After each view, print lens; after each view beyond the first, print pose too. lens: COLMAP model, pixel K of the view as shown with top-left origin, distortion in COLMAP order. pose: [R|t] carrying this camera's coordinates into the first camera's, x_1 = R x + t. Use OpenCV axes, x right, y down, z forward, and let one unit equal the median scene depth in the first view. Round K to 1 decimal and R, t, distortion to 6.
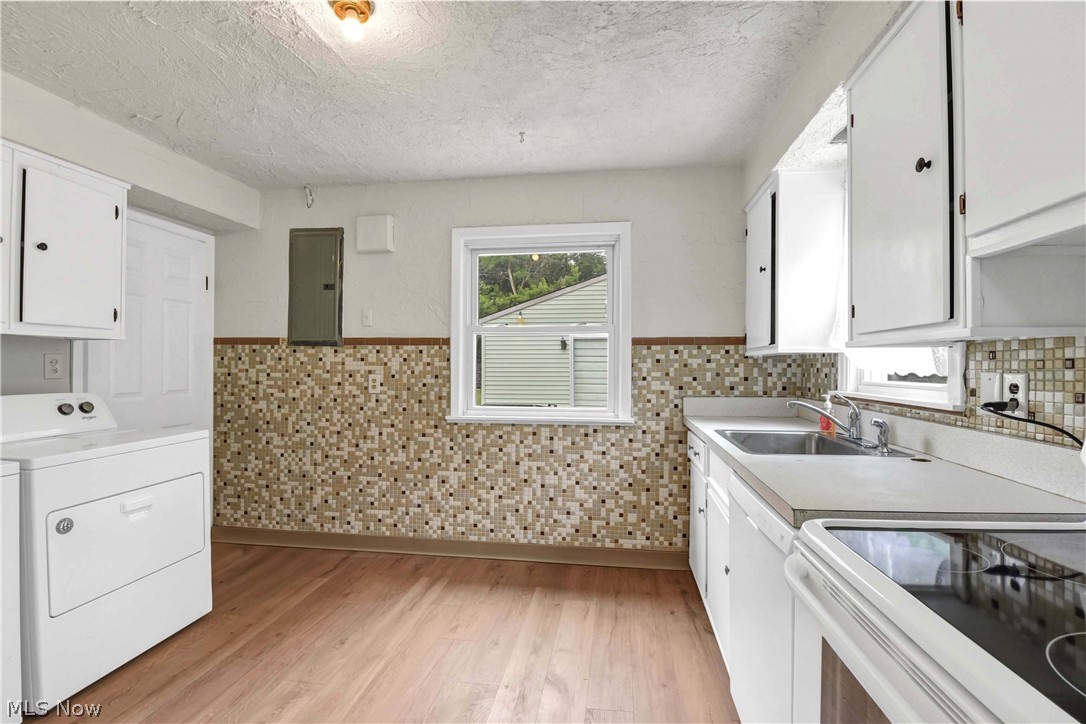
lens RADIAL K [[489.3, 0, 550.0], [0, 489.3, 363.7], [0, 0, 1]] dist [-0.008066, -0.006964]
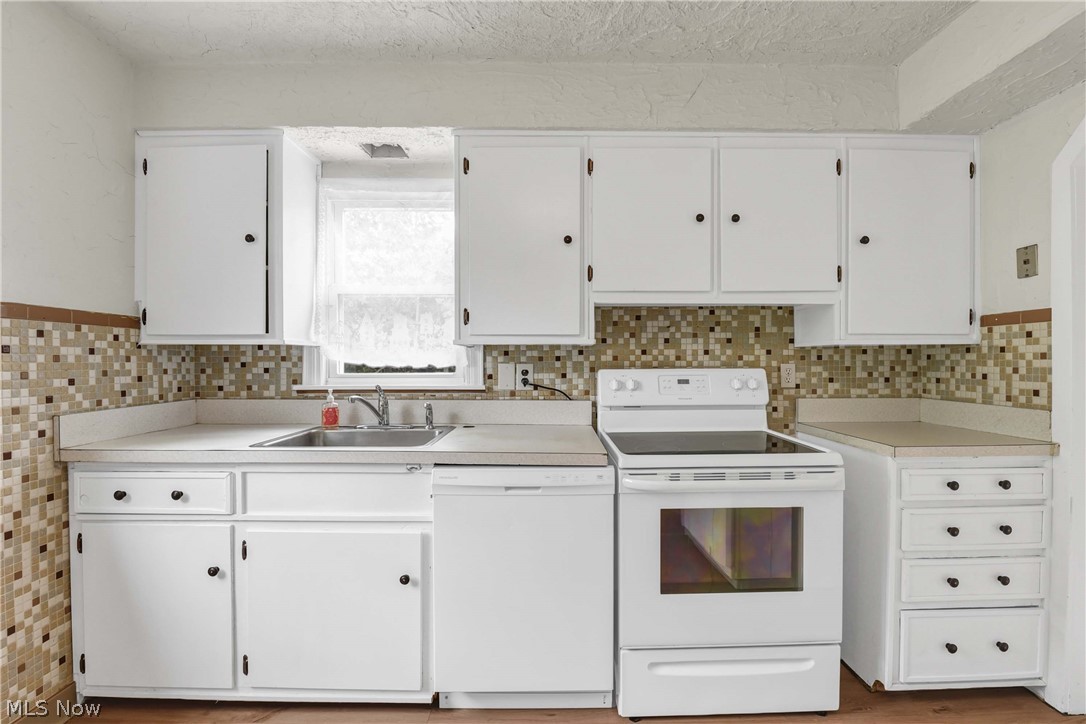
lens RADIAL K [[489.3, 0, 554.1], [0, 489.3, 362.3], [0, 0, 1]] dist [-0.008066, -0.006964]
pose [[-0.167380, -0.002349, 0.985890, -0.361762], [-0.003917, 0.999991, 0.001718, 0.004608], [-0.985885, -0.003574, -0.167388, 0.533611]]
